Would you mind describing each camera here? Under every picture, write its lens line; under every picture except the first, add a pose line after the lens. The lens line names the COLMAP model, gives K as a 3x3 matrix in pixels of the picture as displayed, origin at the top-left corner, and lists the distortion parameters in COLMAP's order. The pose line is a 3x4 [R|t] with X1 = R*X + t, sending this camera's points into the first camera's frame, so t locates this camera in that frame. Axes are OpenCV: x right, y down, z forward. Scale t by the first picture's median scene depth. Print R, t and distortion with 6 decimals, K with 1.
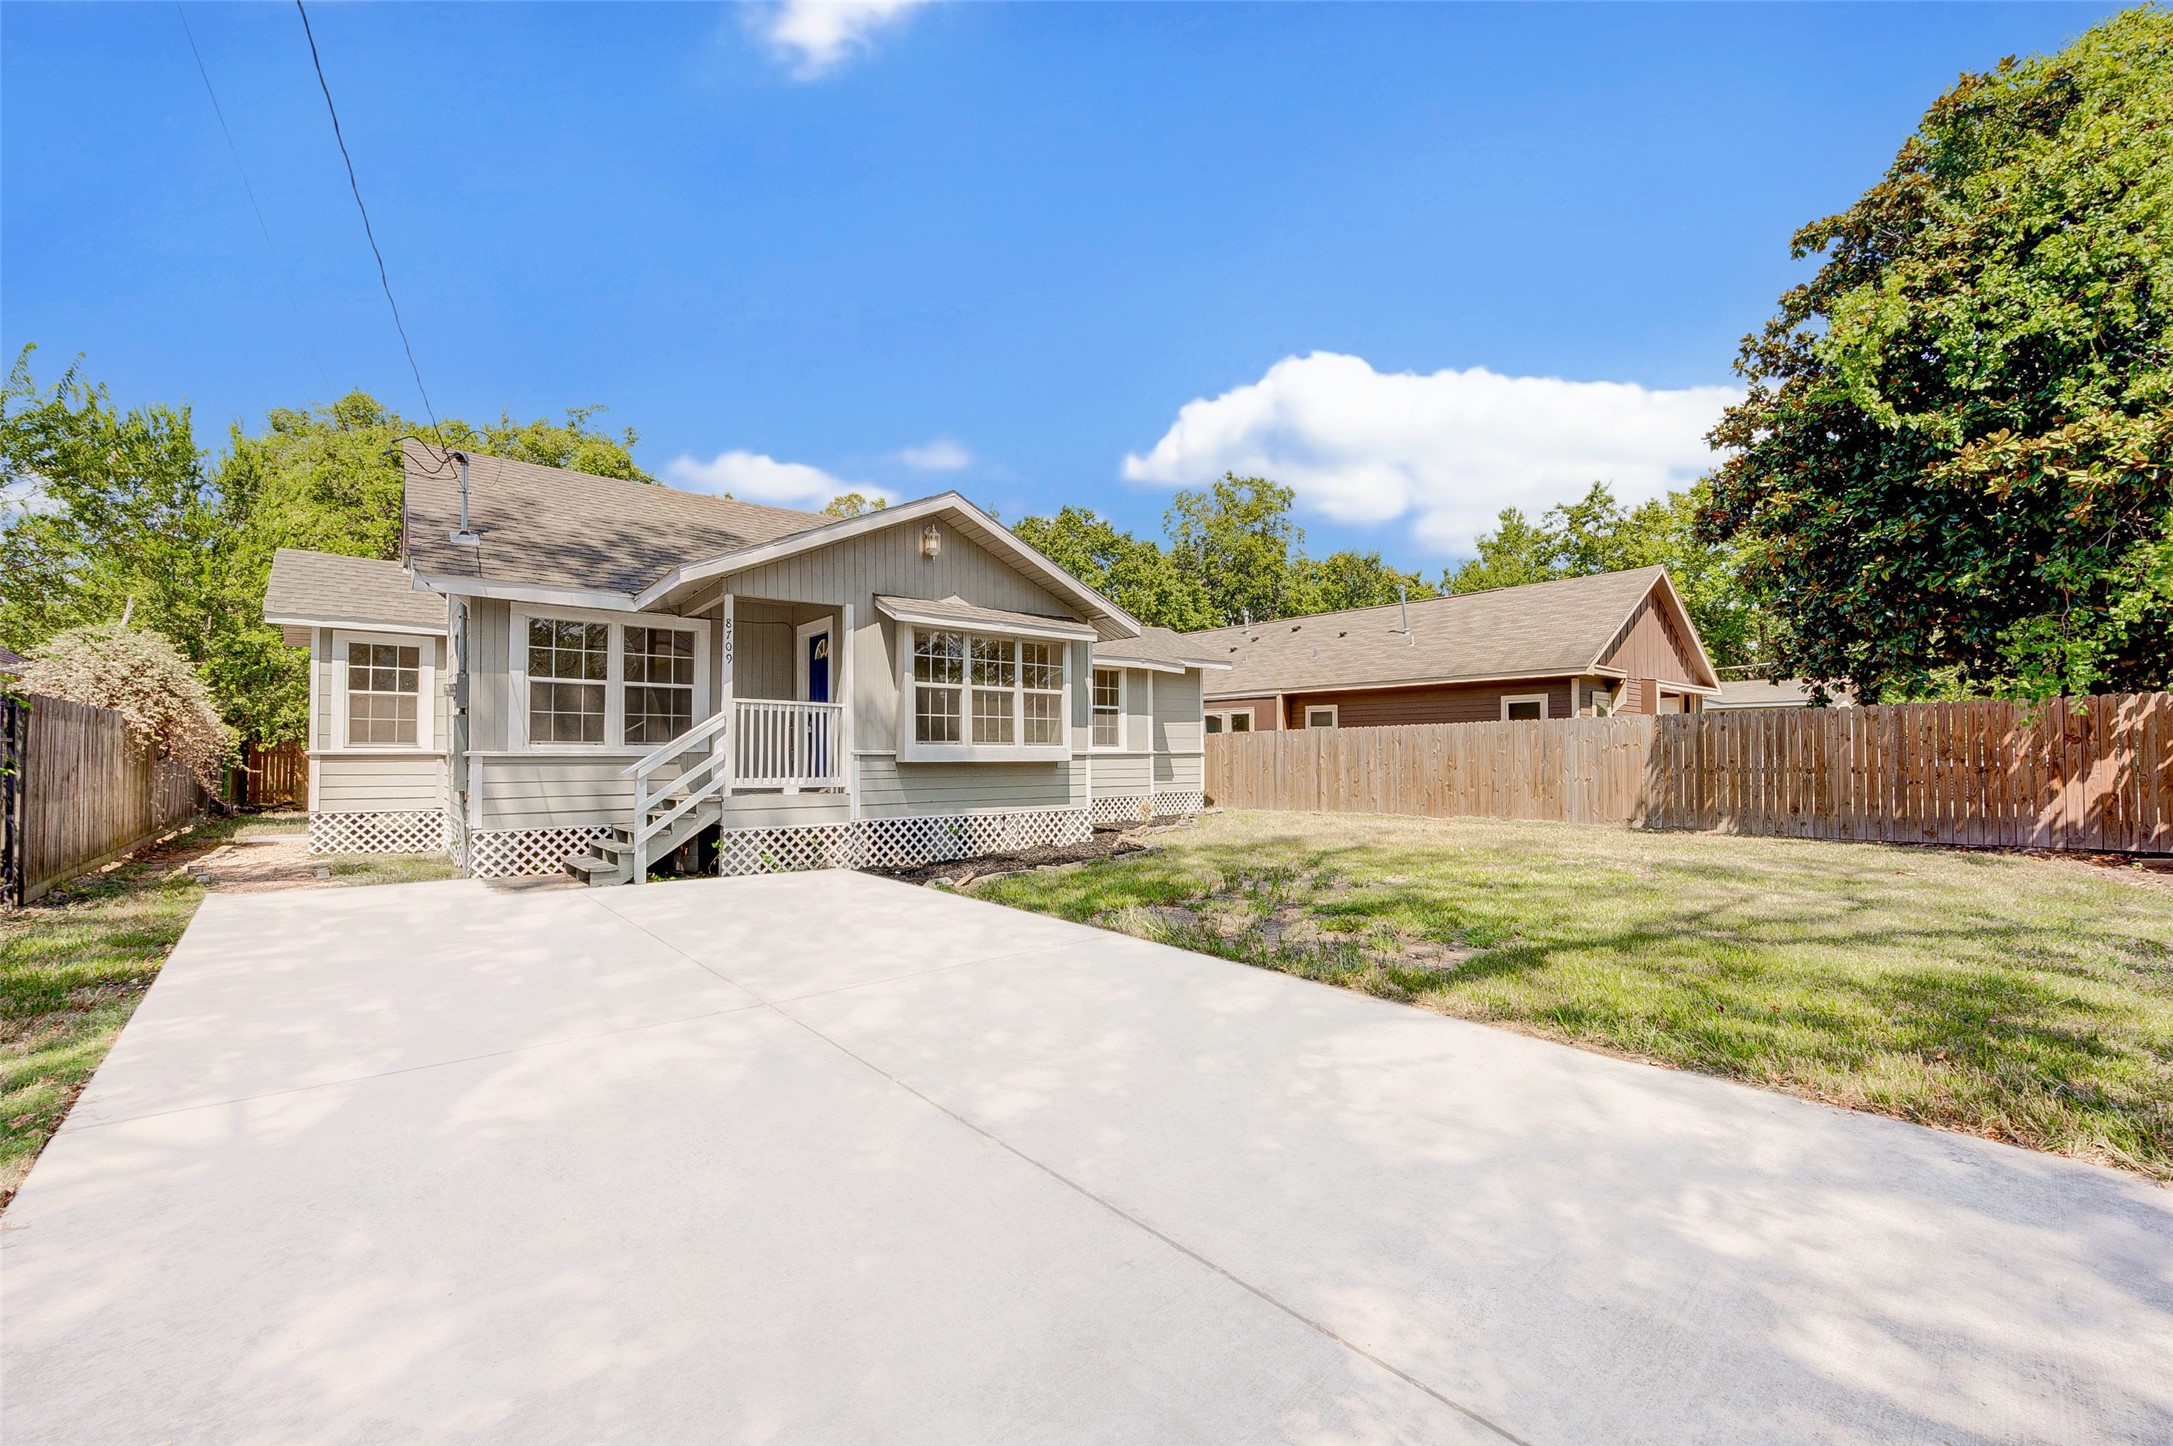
lens RADIAL K [[873.4, 0, 1078.5], [0, 873.4, 731.9], [0, 0, 1]] dist [-0.007058, -0.000744]
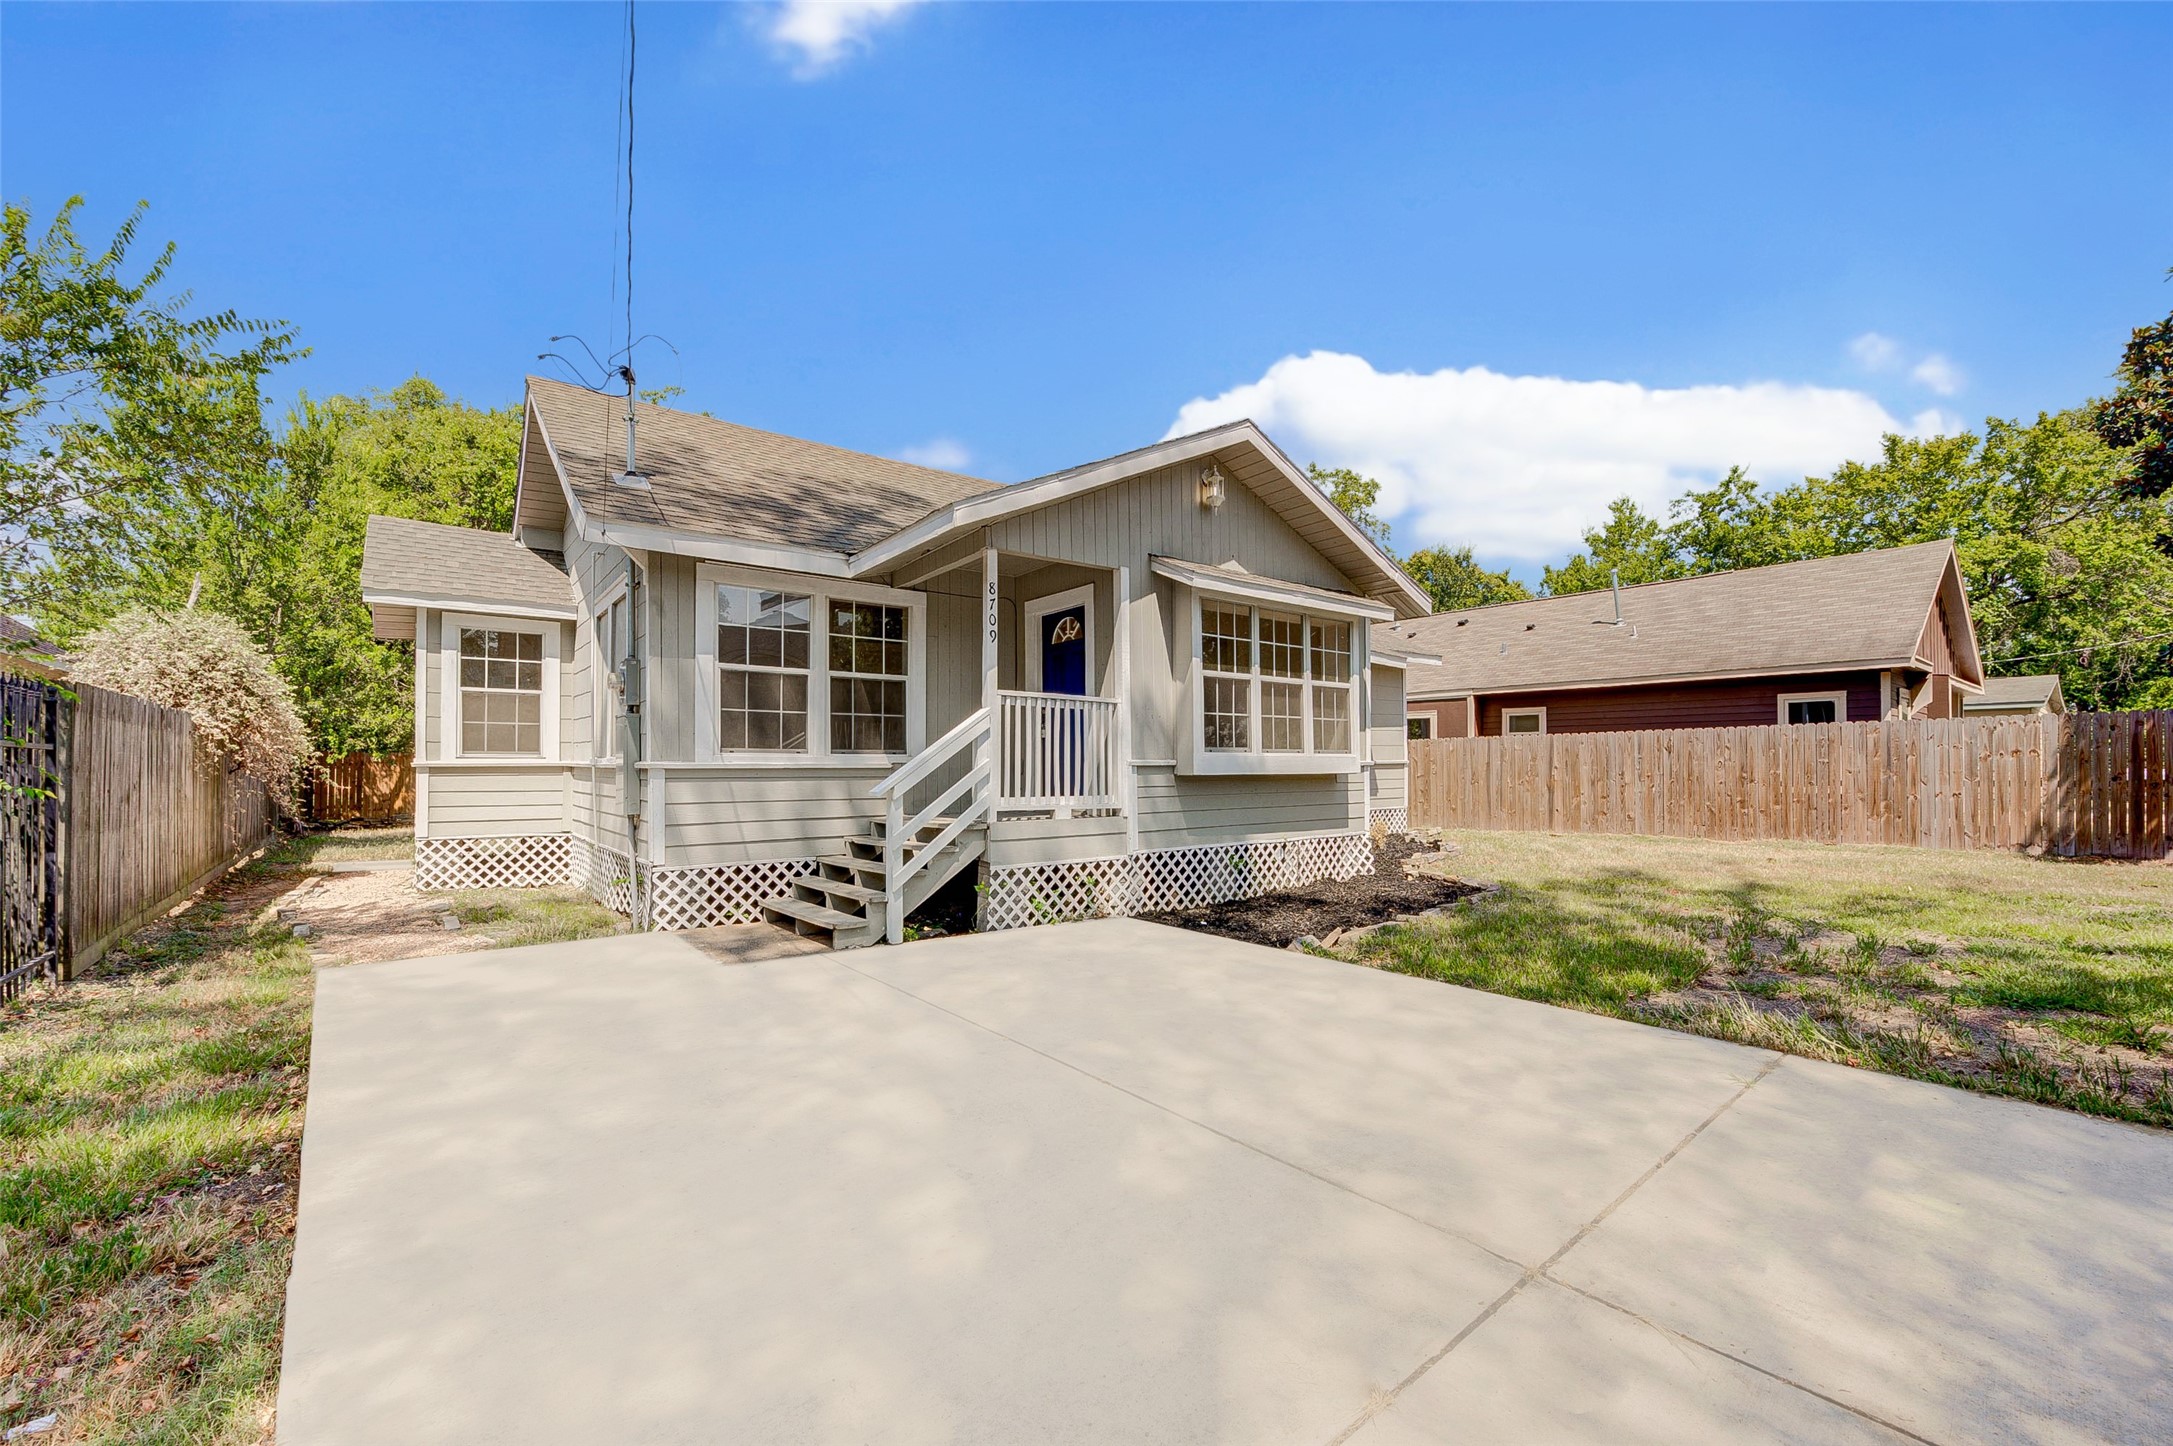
lens RADIAL K [[871.6, 0, 1068.3], [0, 871.6, 749.9], [0, 0, 1]] dist [-0.006672, -0.000649]
pose [[0.999507, -0.002139, -0.031315, -0.269301], [0.002408, 0.999960, 0.008568, 0.005464], [0.031295, -0.008639, 0.999473, 0.225055]]
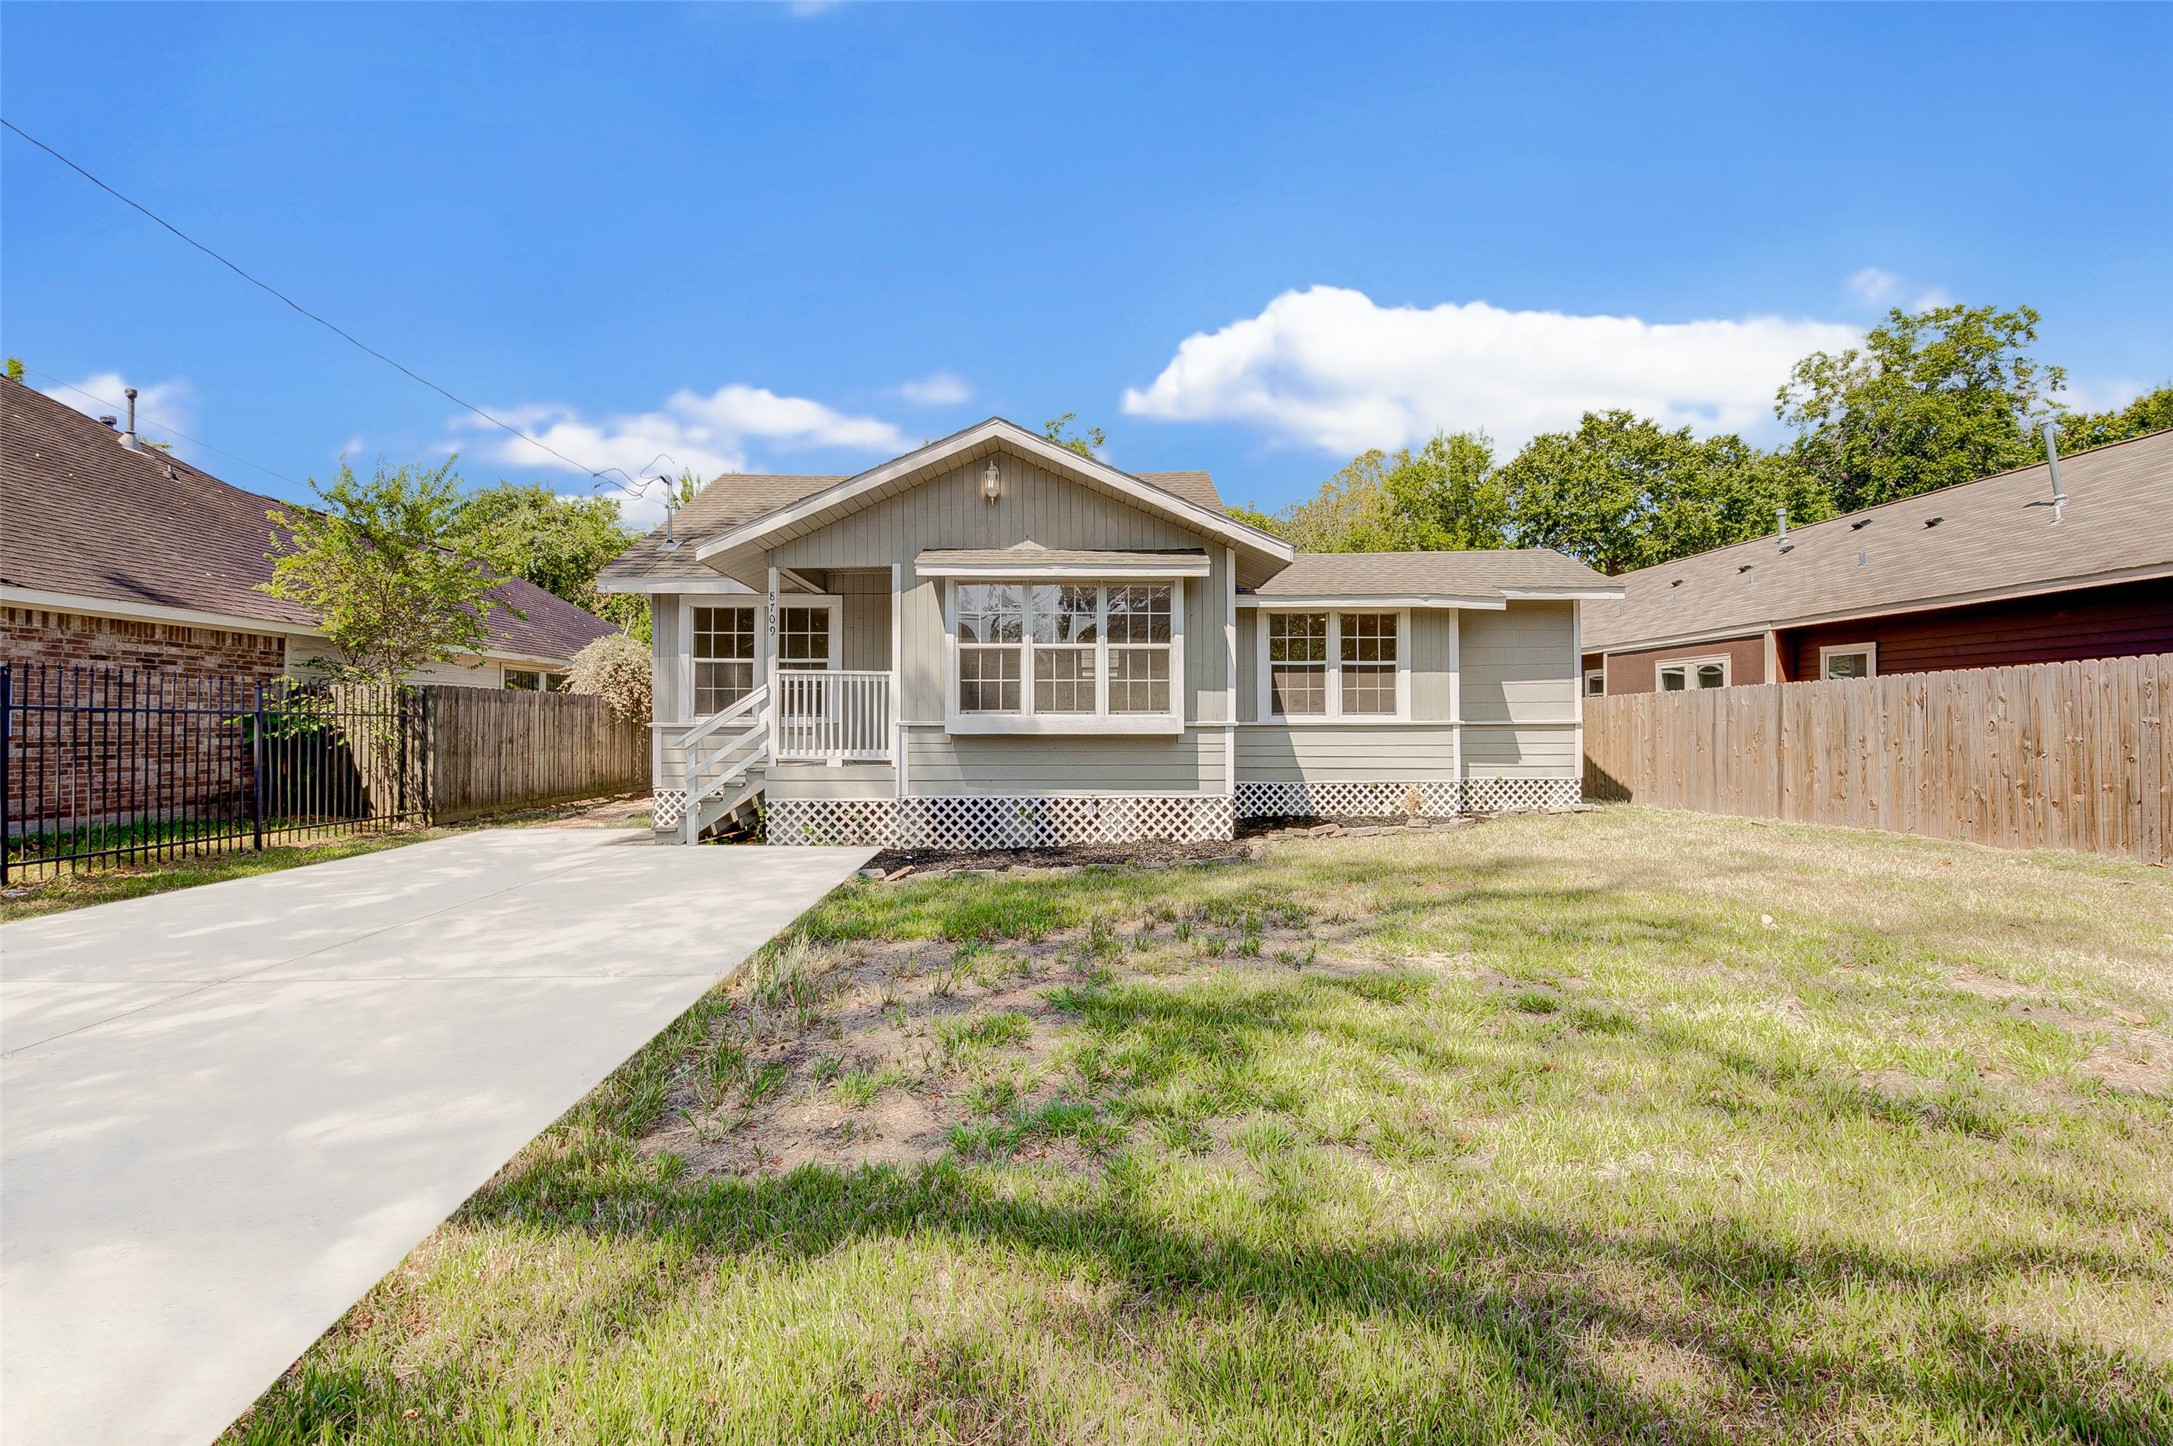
lens RADIAL K [[862.0, 0, 1106.2], [0, 862.0, 713.4], [0, 0, 1]] dist [-0.004377, -0.000459]
pose [[0.782375, -0.008192, -0.622754, 0.453497], [0.015908, 0.999850, 0.006832, 0.009484], [0.622604, -0.015252, 0.782388, 0.391691]]
